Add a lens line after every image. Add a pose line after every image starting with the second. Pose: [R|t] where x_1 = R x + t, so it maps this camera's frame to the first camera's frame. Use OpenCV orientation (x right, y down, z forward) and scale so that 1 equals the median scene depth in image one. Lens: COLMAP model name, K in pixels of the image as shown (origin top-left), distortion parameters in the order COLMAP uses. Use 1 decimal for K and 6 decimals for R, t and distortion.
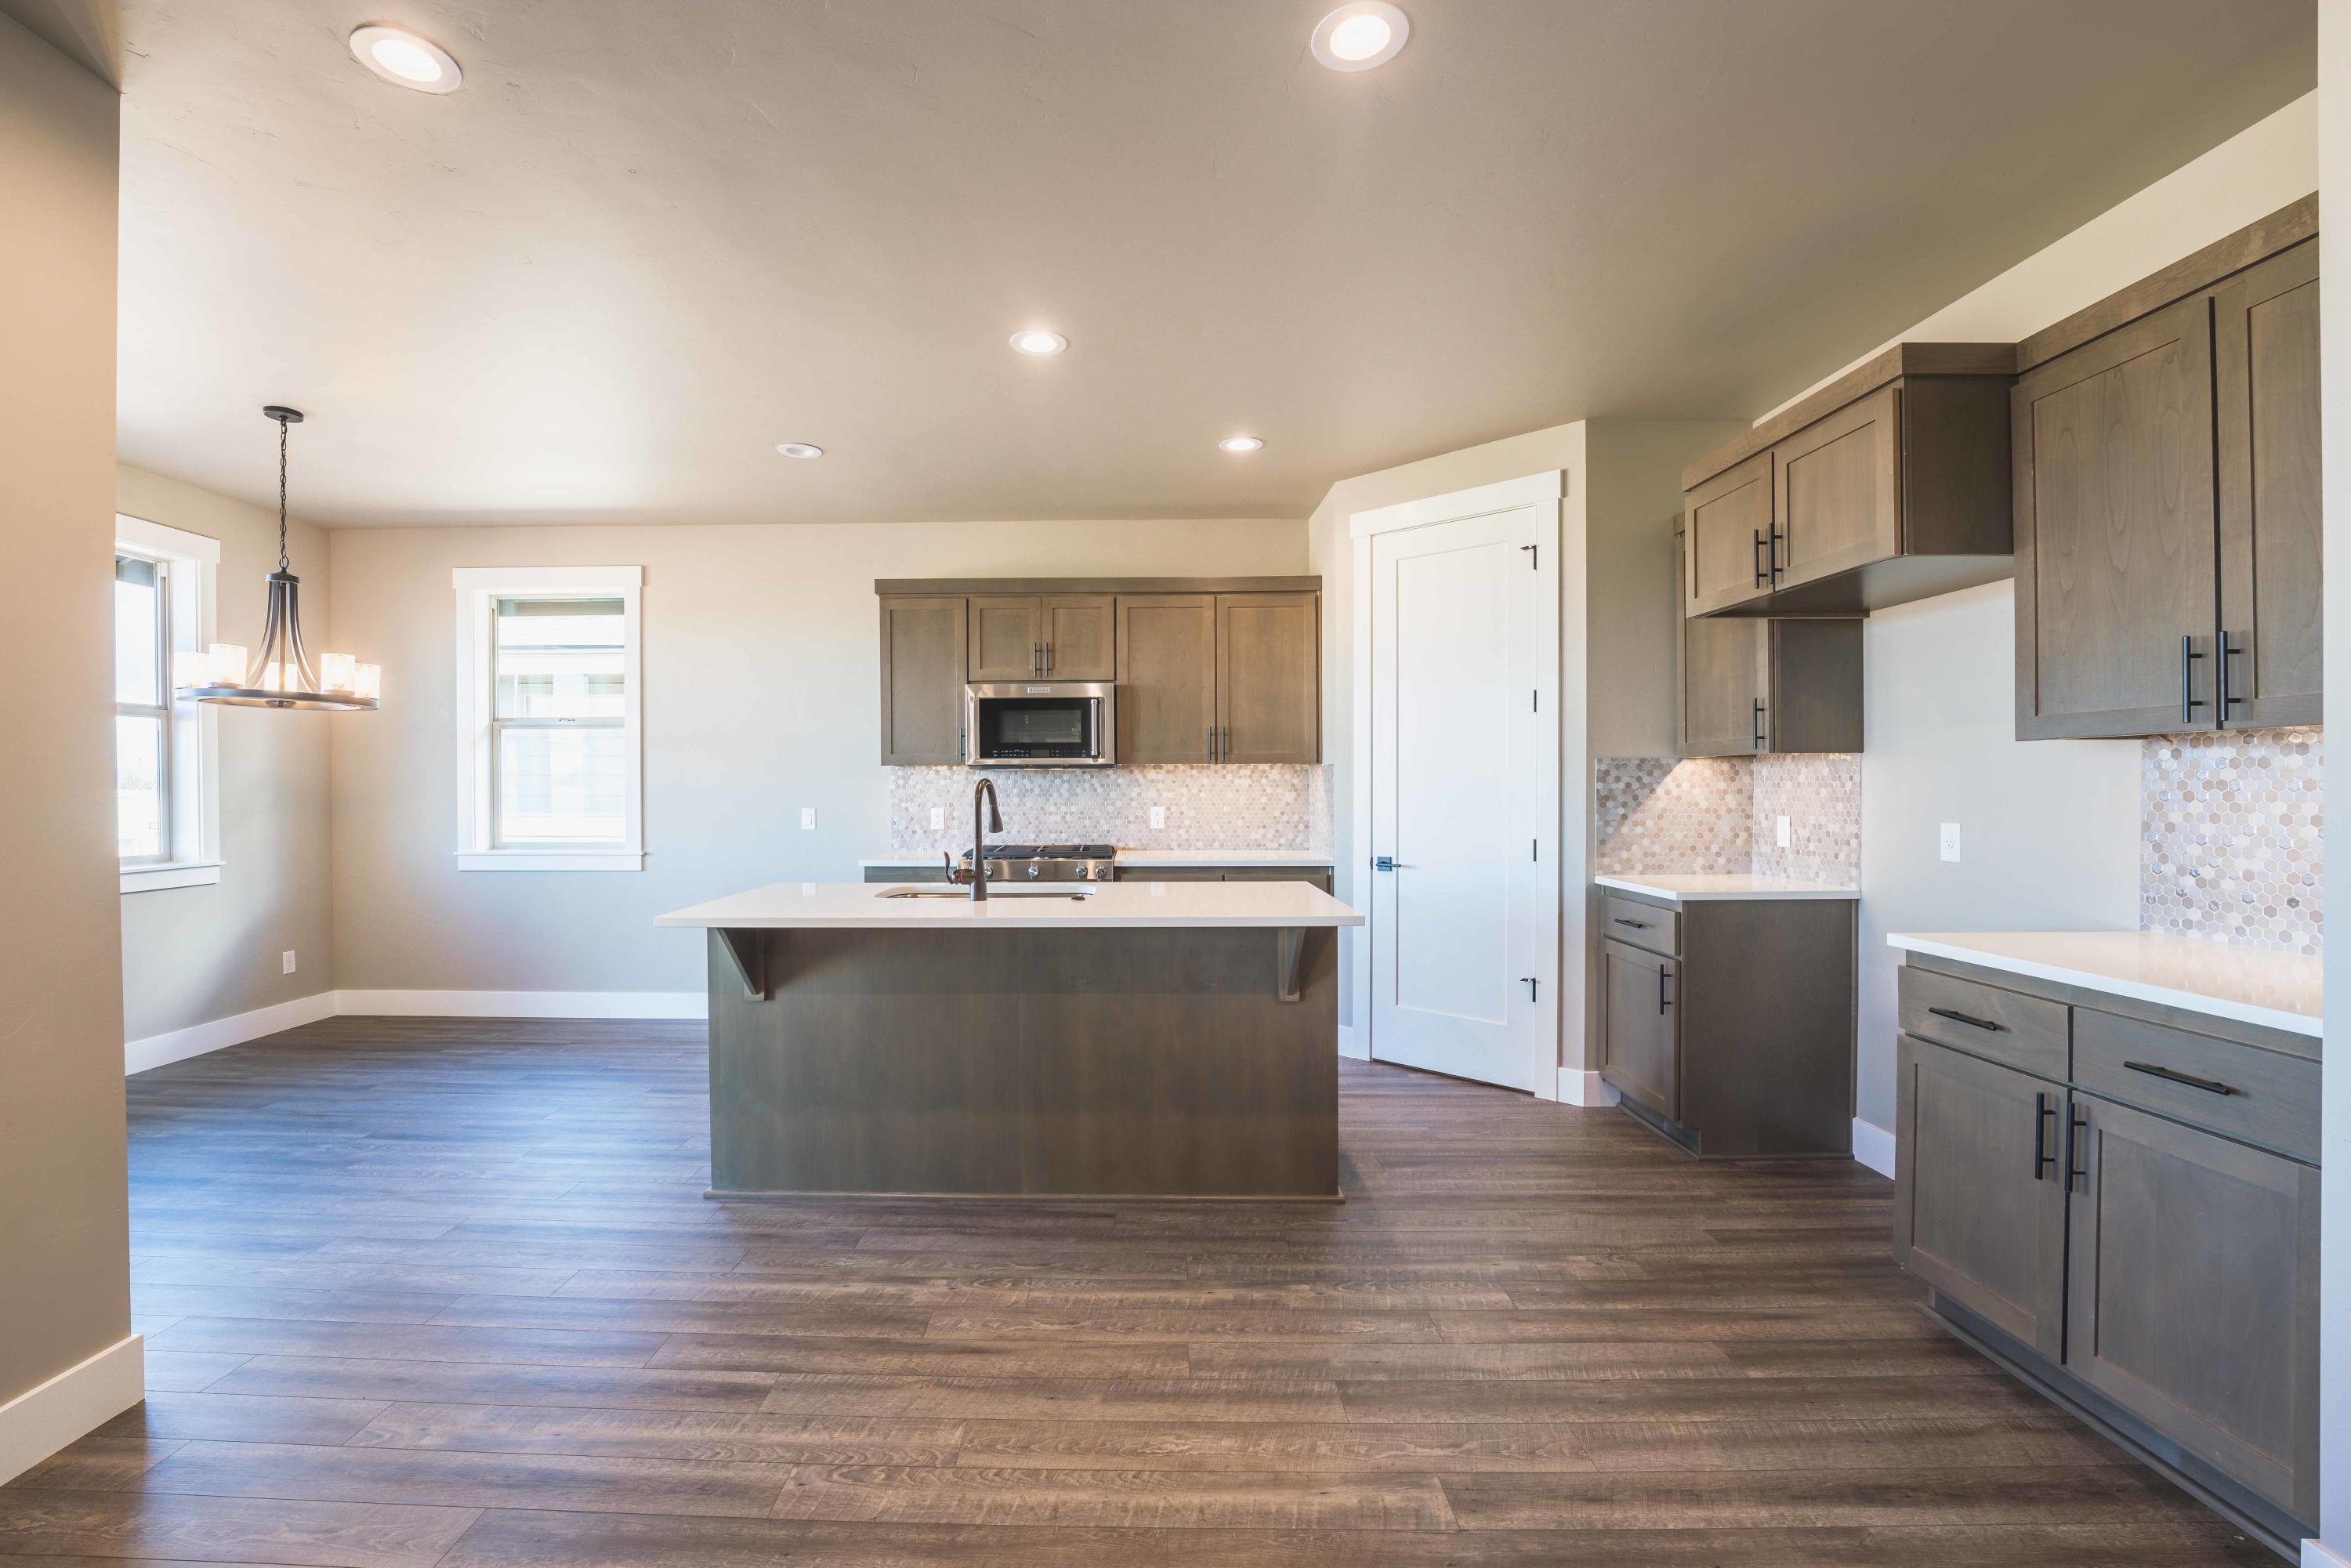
lens RADIAL K [[997.7, 0, 1115.4], [0, 997.7, 790.7], [0, 0, 1]] dist [-0.026083, -0.000075]
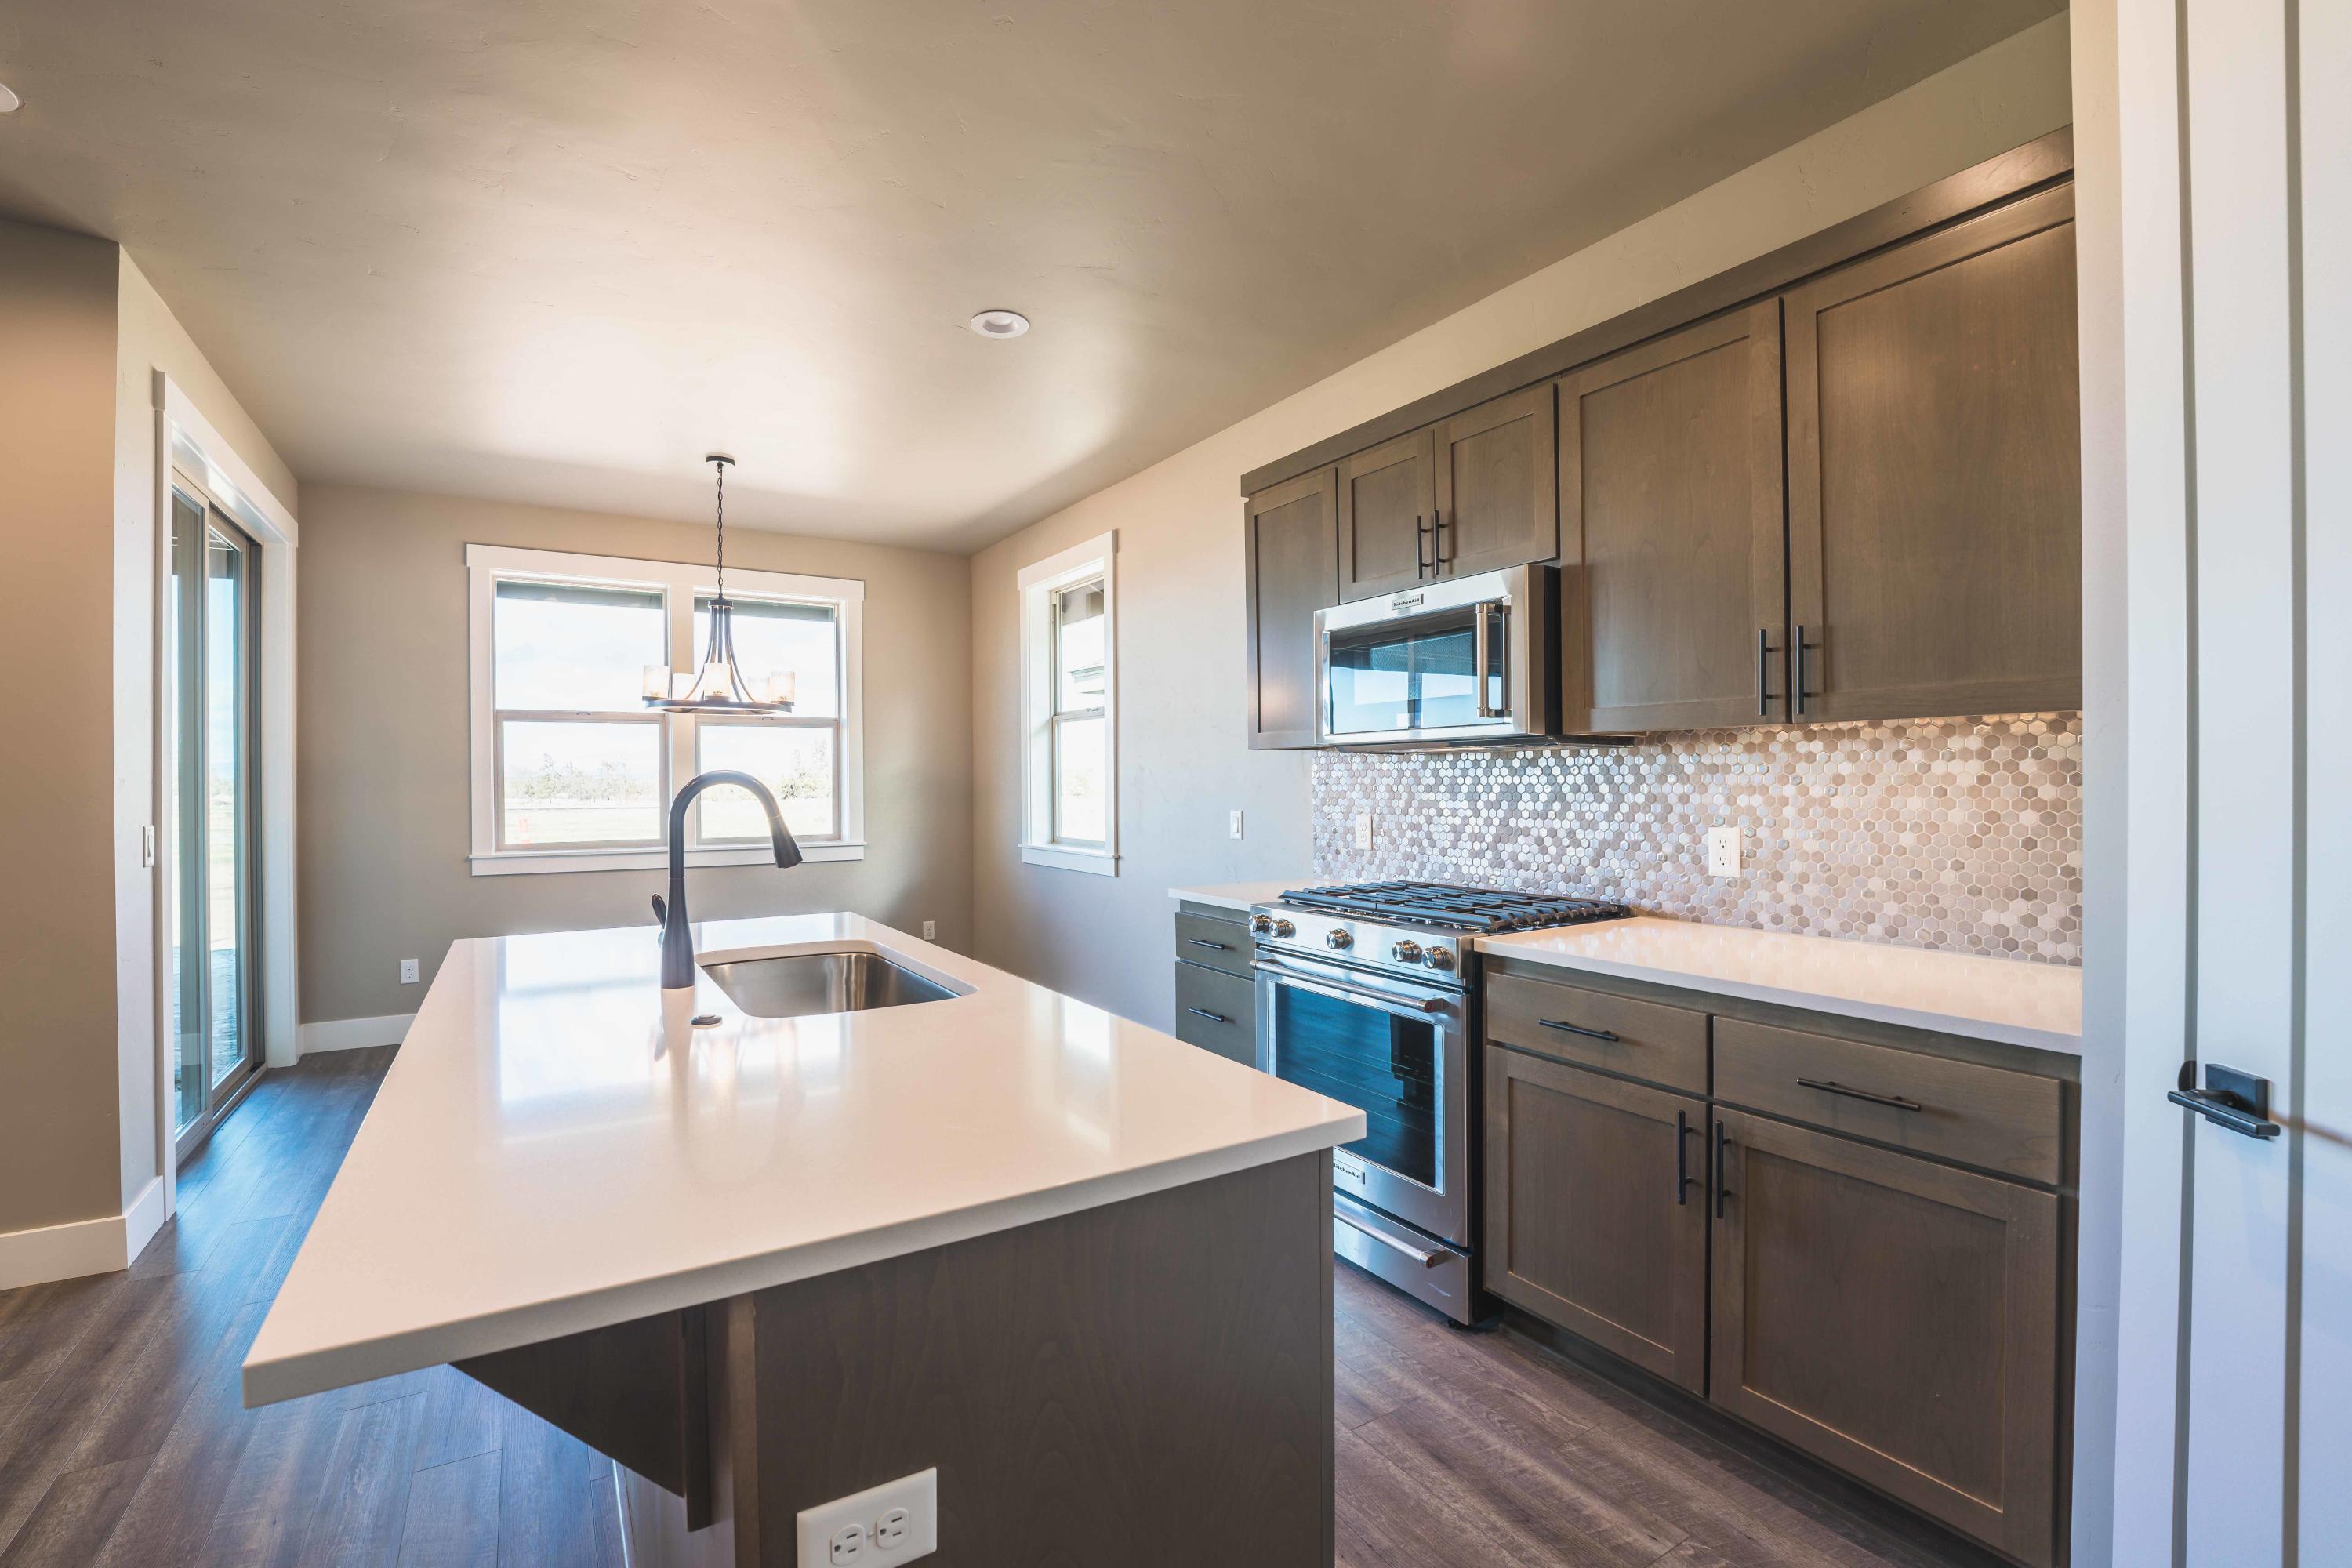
lens RADIAL K [[996.7, 0, 1104.0], [0, 996.7, 785.1], [0, 0, 1]] dist [-0.026963, 0.000070]
pose [[0.519930, 0.003881, -0.854200, 0.303160], [-0.001865, 0.999992, 0.003408, -0.003969], [0.854207, -0.000179, 0.519934, 0.594776]]
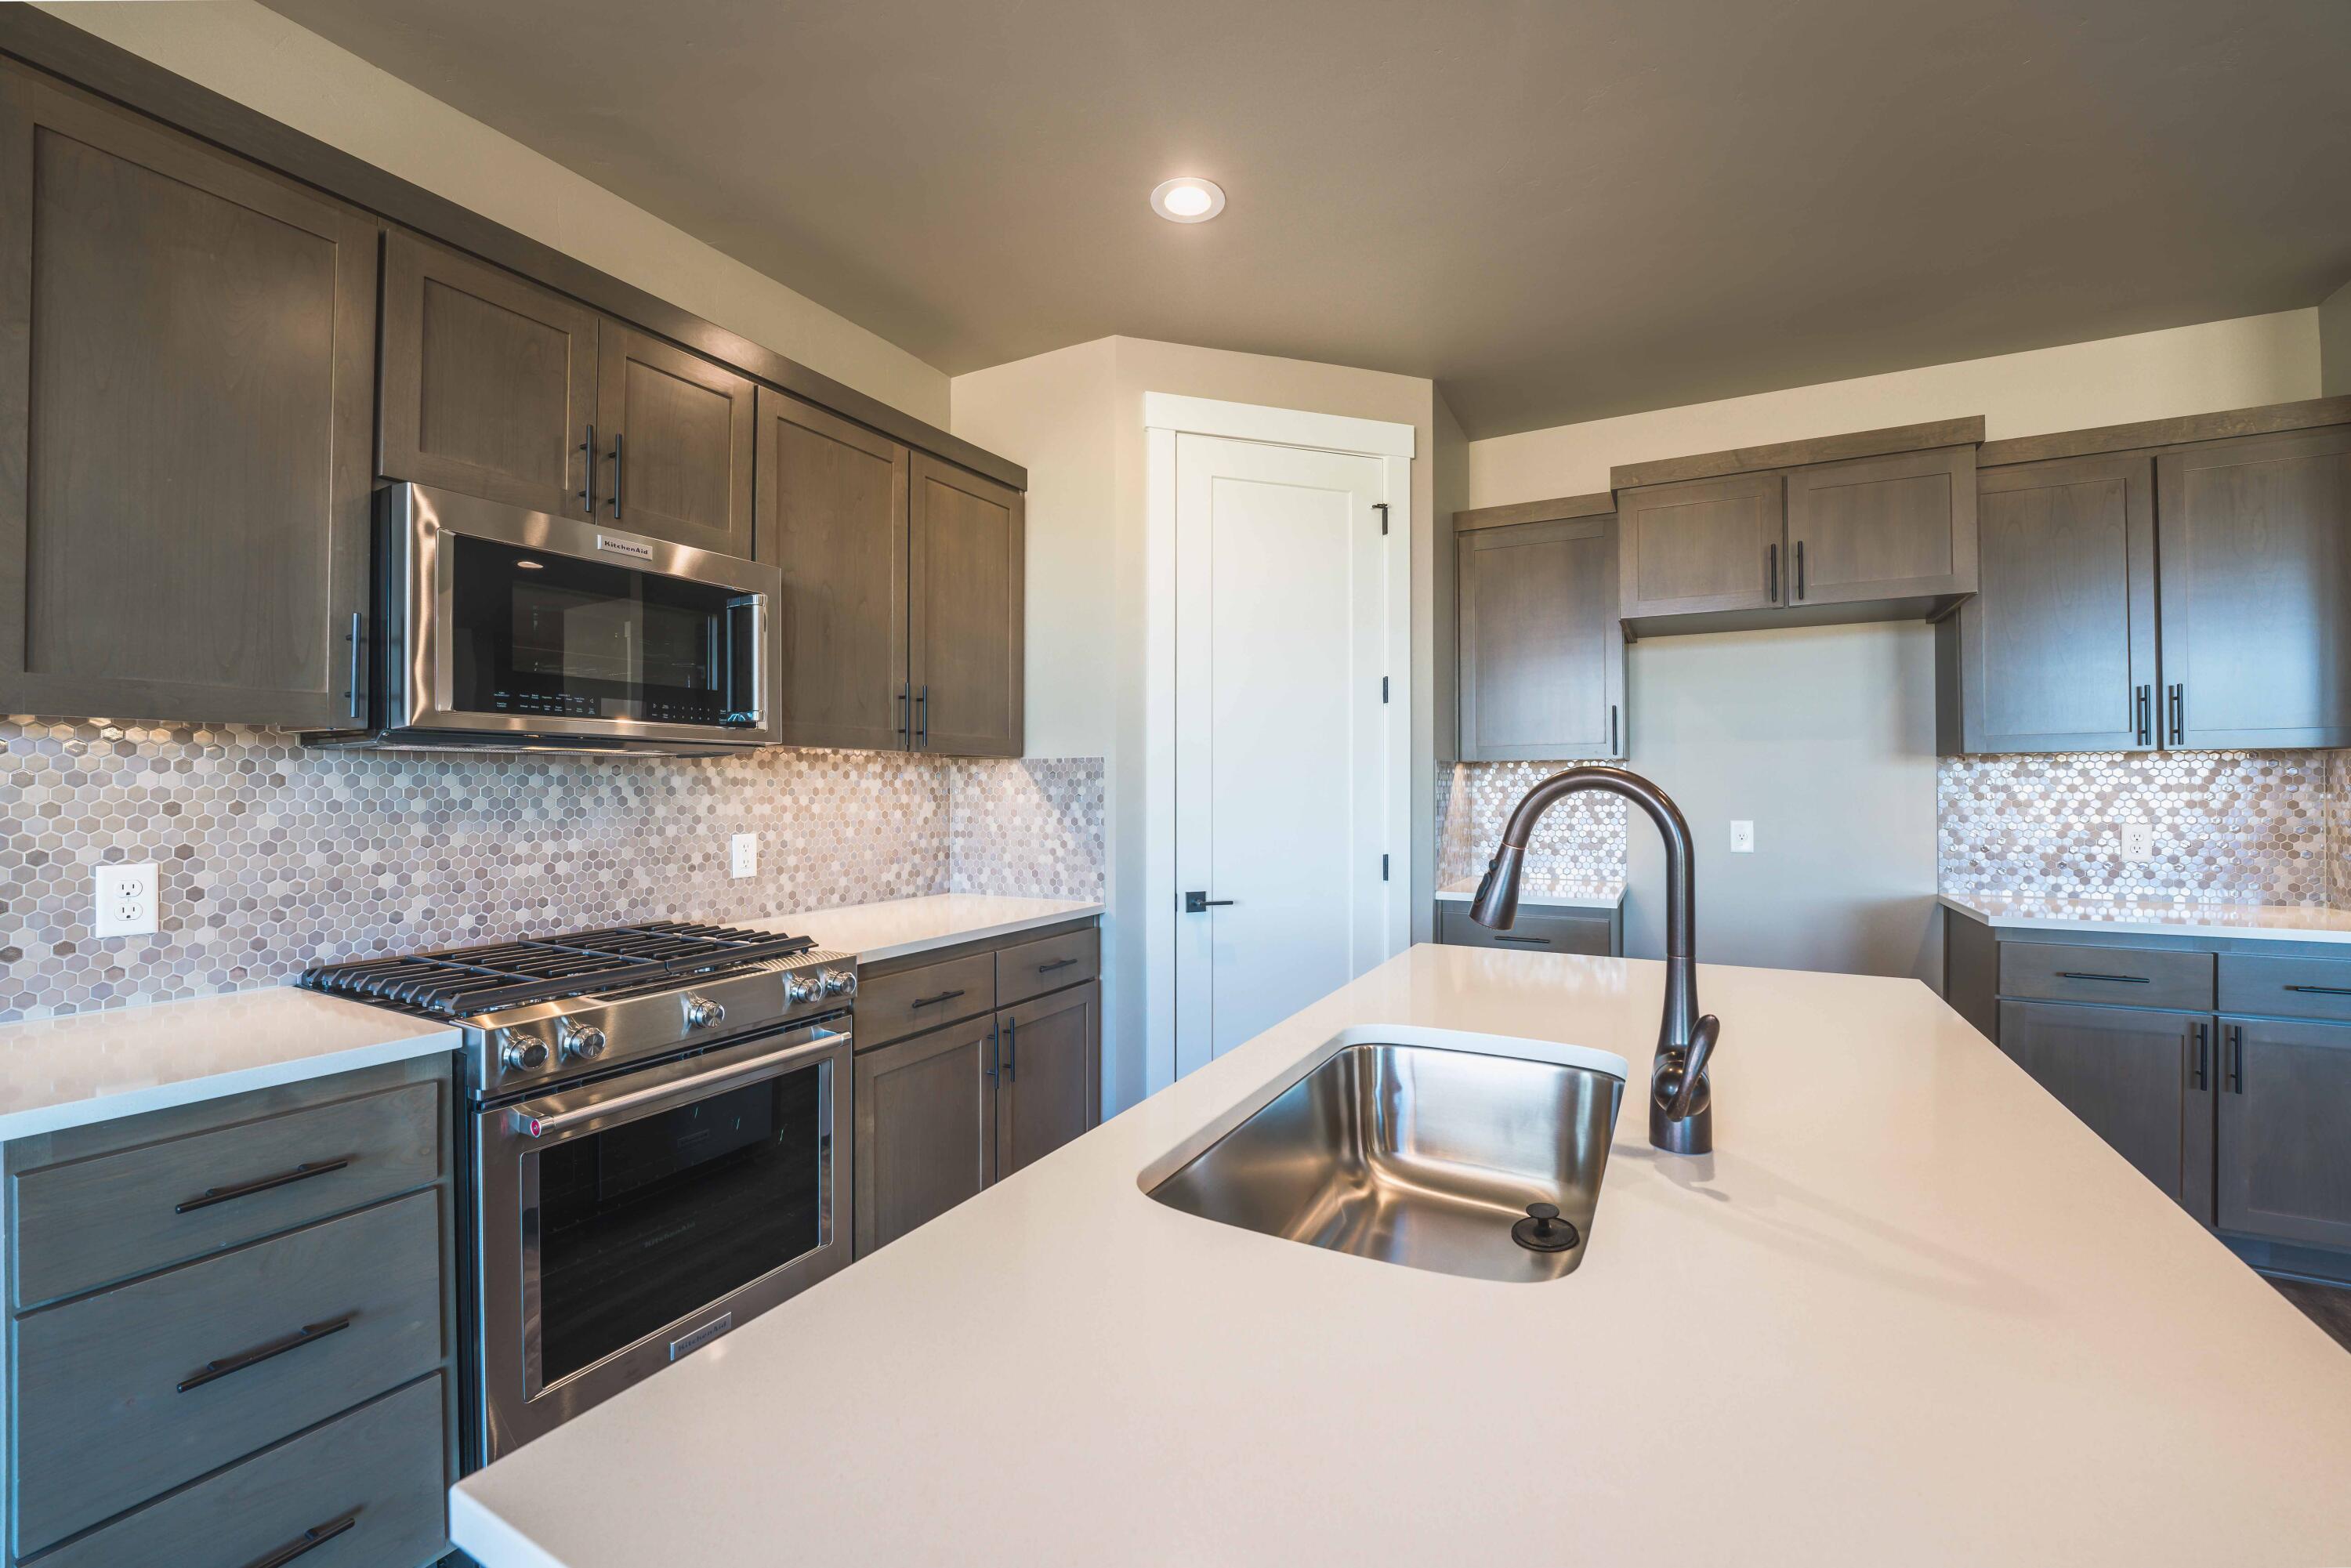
lens RADIAL K [[957.2, 0, 1171.5], [0, 957.2, 782.6], [0, 0, 1]] dist [-0.026269, 0.000879]
pose [[0.462126, 0.007564, 0.886782, -0.314096], [0.006342, 0.999910, -0.011834, -0.002753], [-0.886792, 0.011093, 0.462036, 0.652309]]
